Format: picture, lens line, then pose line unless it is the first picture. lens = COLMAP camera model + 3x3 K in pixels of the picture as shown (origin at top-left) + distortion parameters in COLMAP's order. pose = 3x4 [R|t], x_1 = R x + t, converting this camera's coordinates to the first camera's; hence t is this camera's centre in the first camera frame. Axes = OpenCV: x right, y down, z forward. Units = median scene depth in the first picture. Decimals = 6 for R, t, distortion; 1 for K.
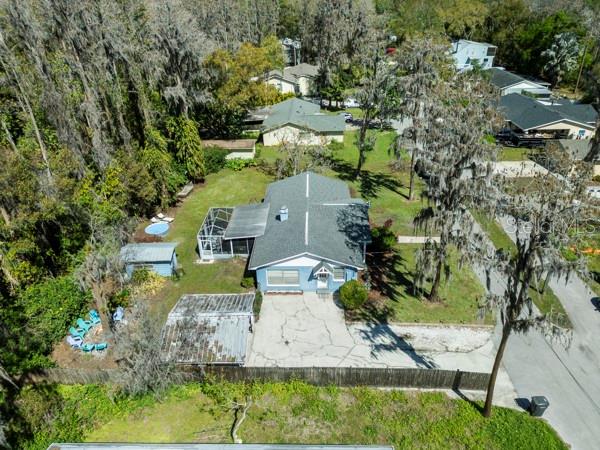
lens RADIAL K [[424.9, 0, 300.0], [0, 424.9, 225.0], [0, 0, 1]] dist [-0.001045, -0.002660]
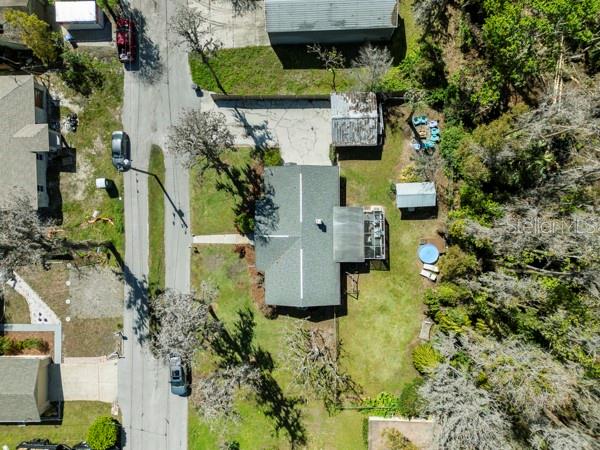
lens RADIAL K [[424.9, 0, 300.0], [0, 424.9, 225.0], [0, 0, 1]] dist [-0.001045, -0.002660]
pose [[-0.996750, 0.033862, 0.073089, -0.082954], [0.046814, -0.494878, 0.867701, -1.317790], [0.065553, 0.868303, 0.491684, 0.421119]]
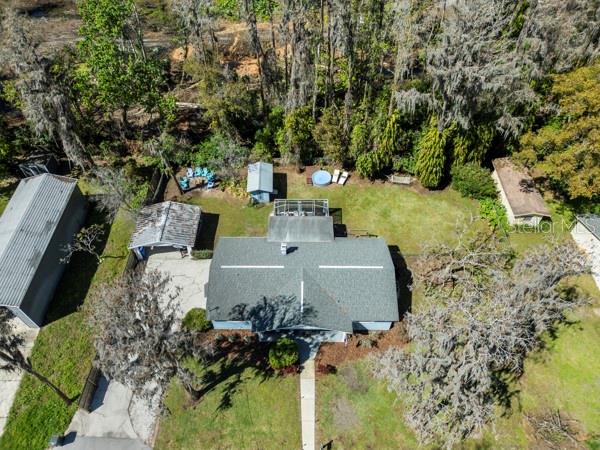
lens RADIAL K [[424.9, 0, 300.0], [0, 424.9, 225.0], [0, 0, 1]] dist [-0.001045, -0.002660]
pose [[0.025892, 0.771409, -0.635812, 0.658867], [-0.490652, 0.563952, 0.664243, -0.873169], [0.870971, 0.294764, 0.393095, 0.694157]]
